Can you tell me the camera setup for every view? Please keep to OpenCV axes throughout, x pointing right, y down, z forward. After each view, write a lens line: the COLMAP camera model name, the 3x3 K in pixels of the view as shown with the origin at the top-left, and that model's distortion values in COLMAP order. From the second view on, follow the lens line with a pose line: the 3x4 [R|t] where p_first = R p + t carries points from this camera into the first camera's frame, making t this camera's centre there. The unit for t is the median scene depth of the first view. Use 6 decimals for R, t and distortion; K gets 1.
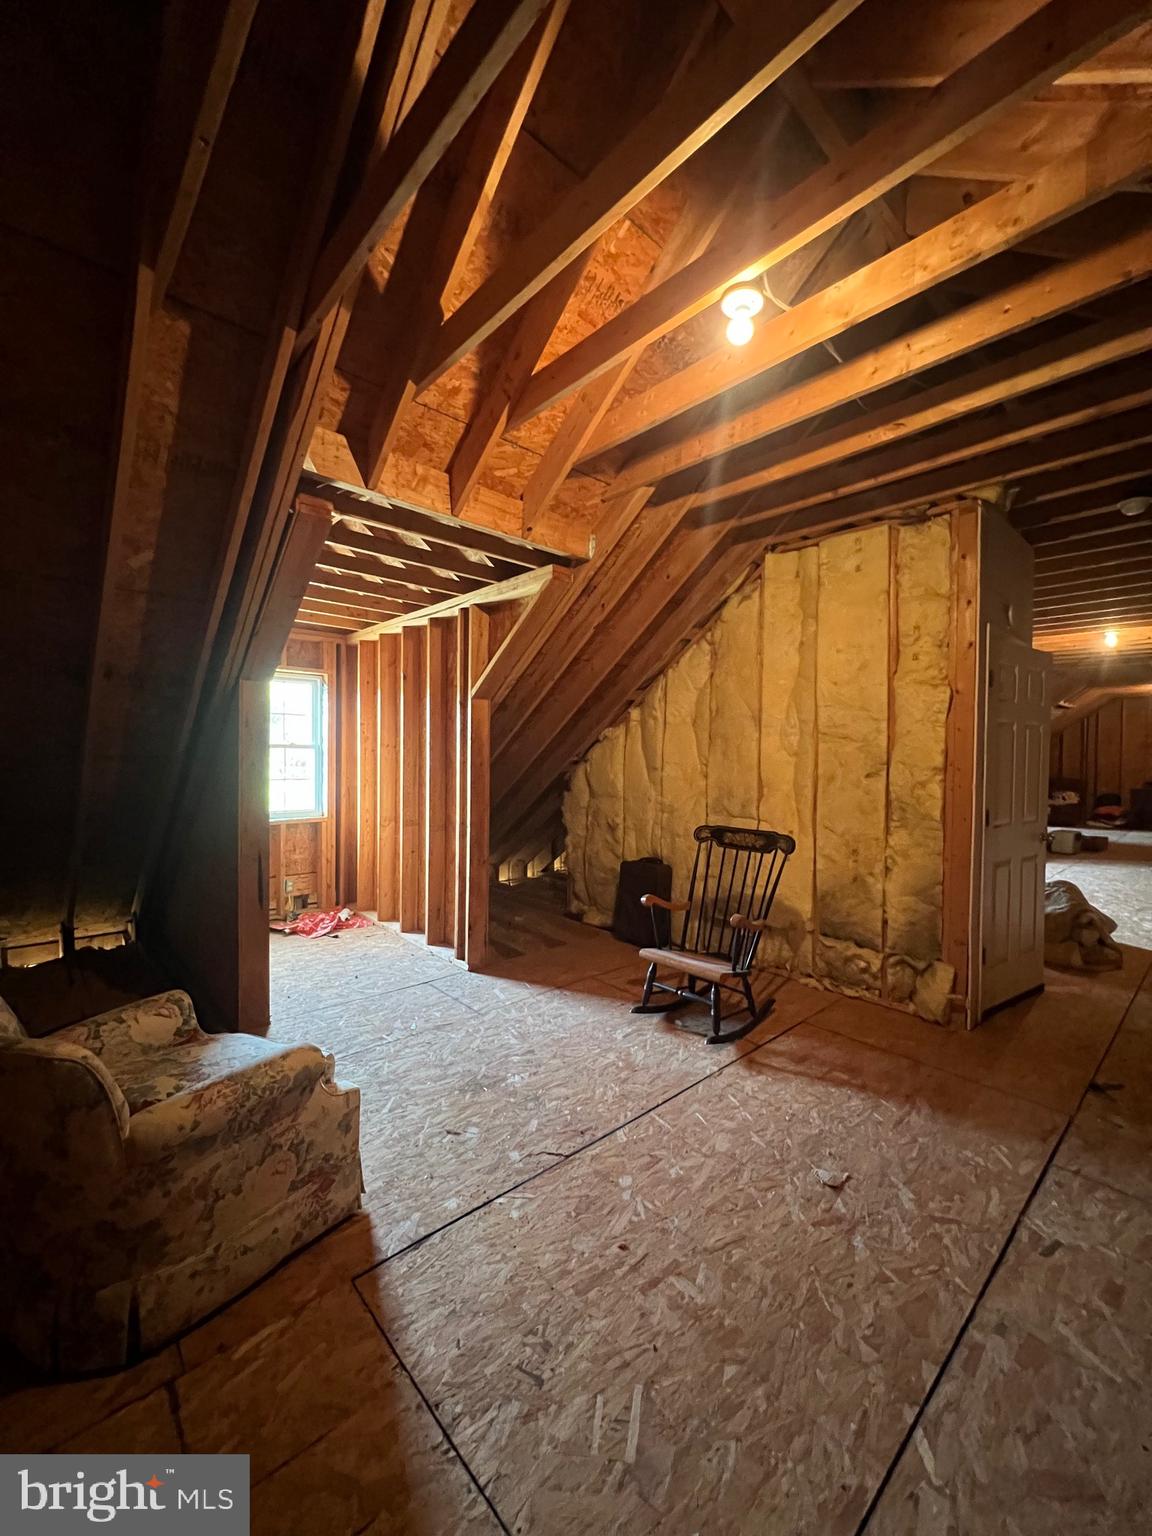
lens RADIAL K [[614.9, 0, 573.8], [0, 614.9, 764.1], [0, 0, 1]] dist [-0.007933, 0.001584]
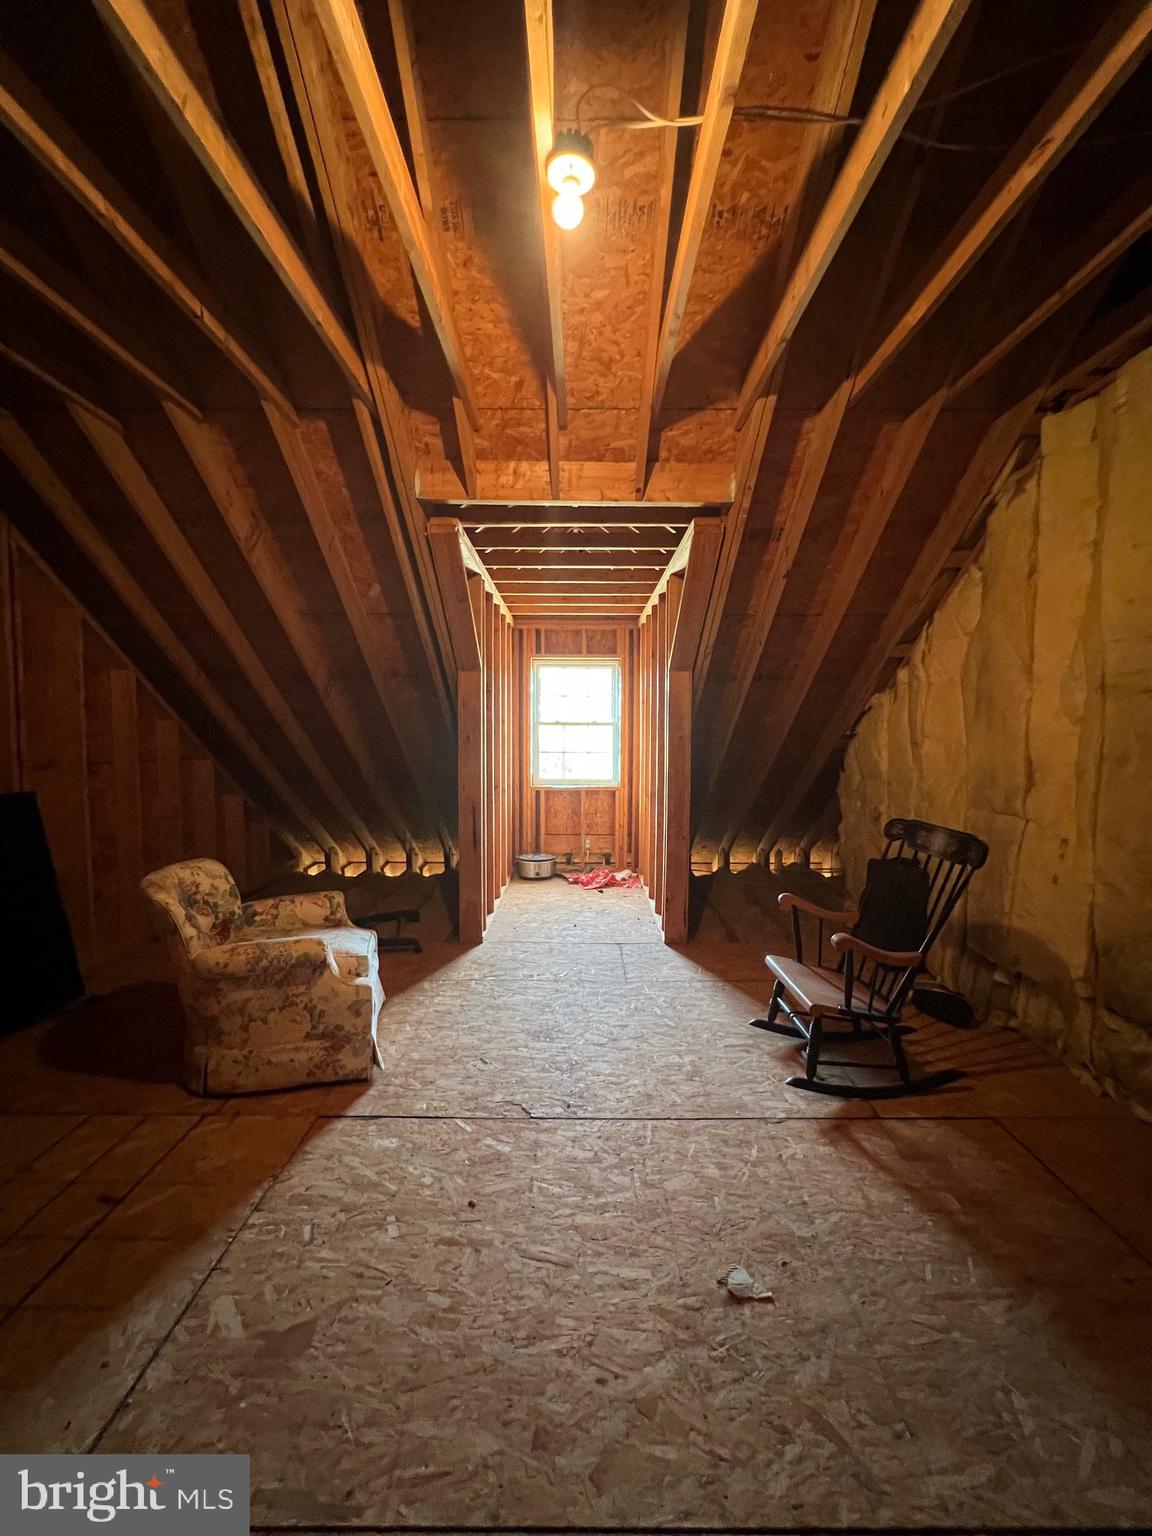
lens RADIAL K [[614.9, 0, 586.6], [0, 614.9, 764.7], [0, 0, 1]] dist [-0.007933, 0.001584]
pose [[0.739497, 0.027293, -0.672606, 0.441394], [-0.003777, 0.999330, 0.036398, 0.008498], [0.673149, -0.024376, 0.739105, 0.193311]]
